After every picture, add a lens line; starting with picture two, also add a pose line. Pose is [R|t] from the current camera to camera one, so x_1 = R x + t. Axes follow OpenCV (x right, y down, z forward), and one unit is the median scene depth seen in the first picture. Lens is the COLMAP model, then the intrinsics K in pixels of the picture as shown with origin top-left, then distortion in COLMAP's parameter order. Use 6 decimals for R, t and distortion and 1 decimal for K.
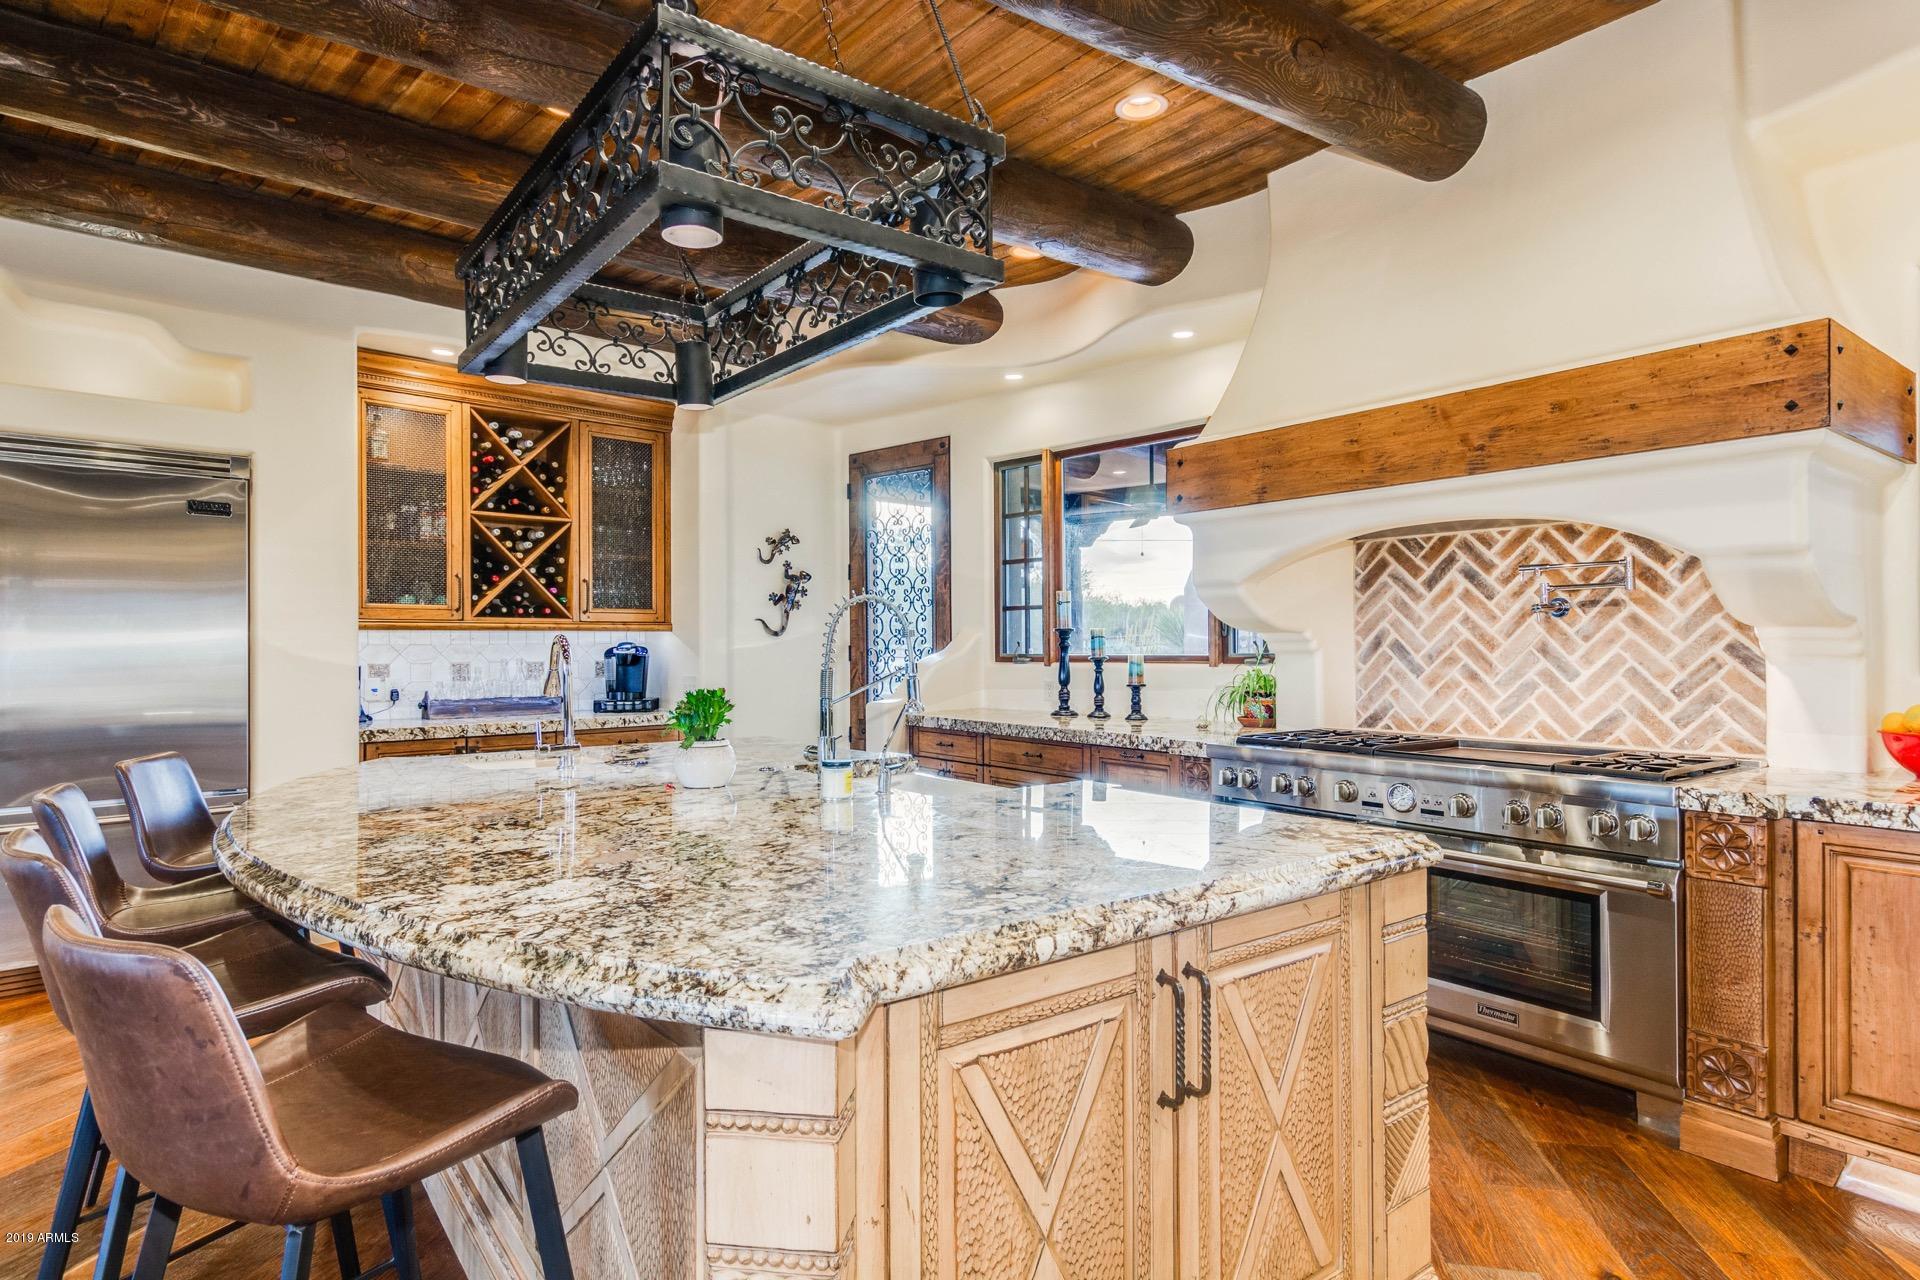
lens RADIAL K [[979.0, 0, 961.2], [0, 979.0, 643.0], [0, 0, 1]] dist [-0.000984, -0.000128]
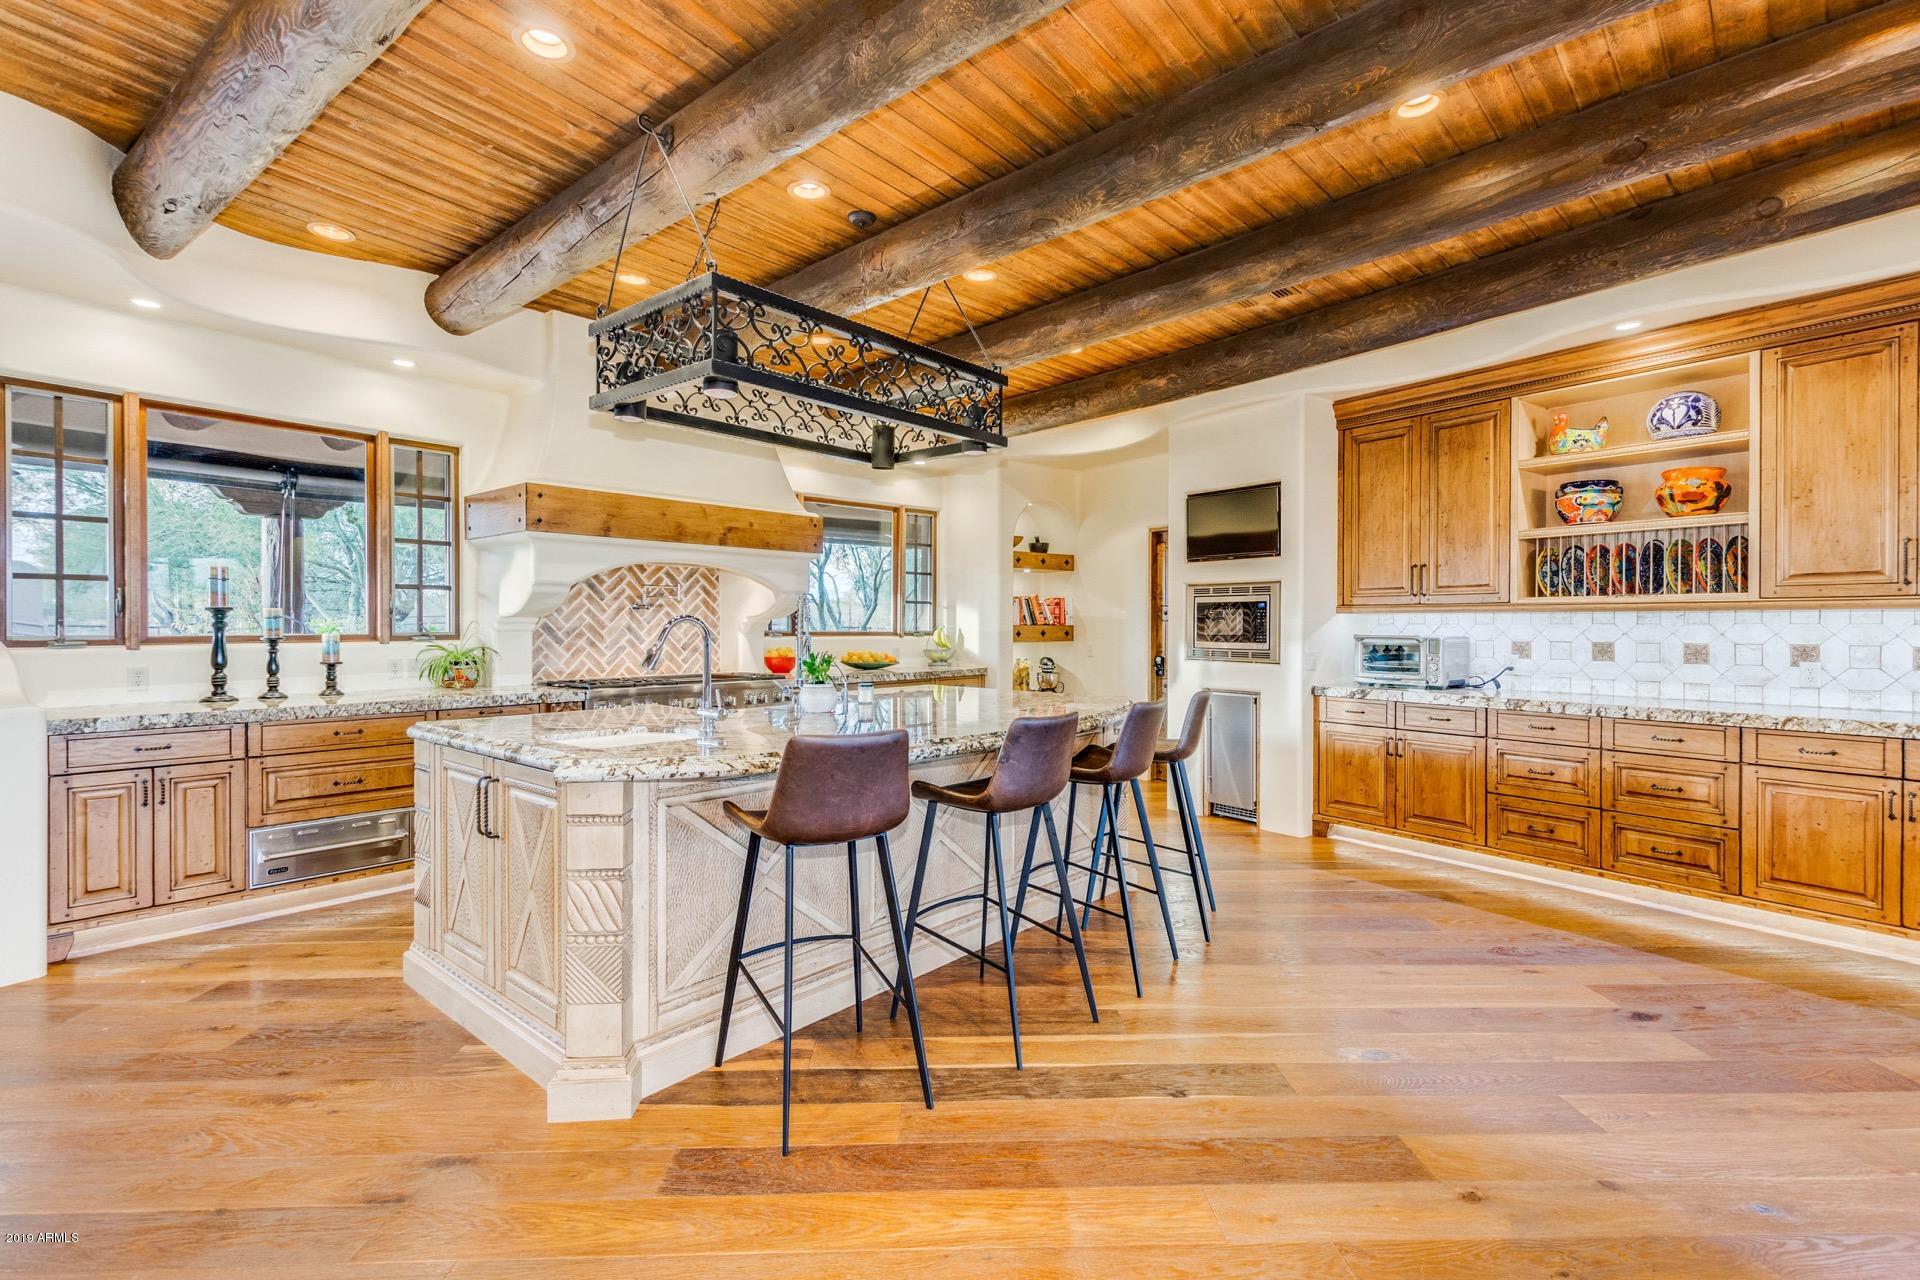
lens RADIAL K [[895.4, 0, 950.7], [0, 895.4, 631.6], [0, 0, 1]] dist [0.006952, -0.000214]
pose [[-0.182585, 0.002256, 0.983188, -1.157824], [0.003849, 0.999991, -0.001580, 0.016814], [-0.983183, 0.003496, -0.182592, 0.660981]]
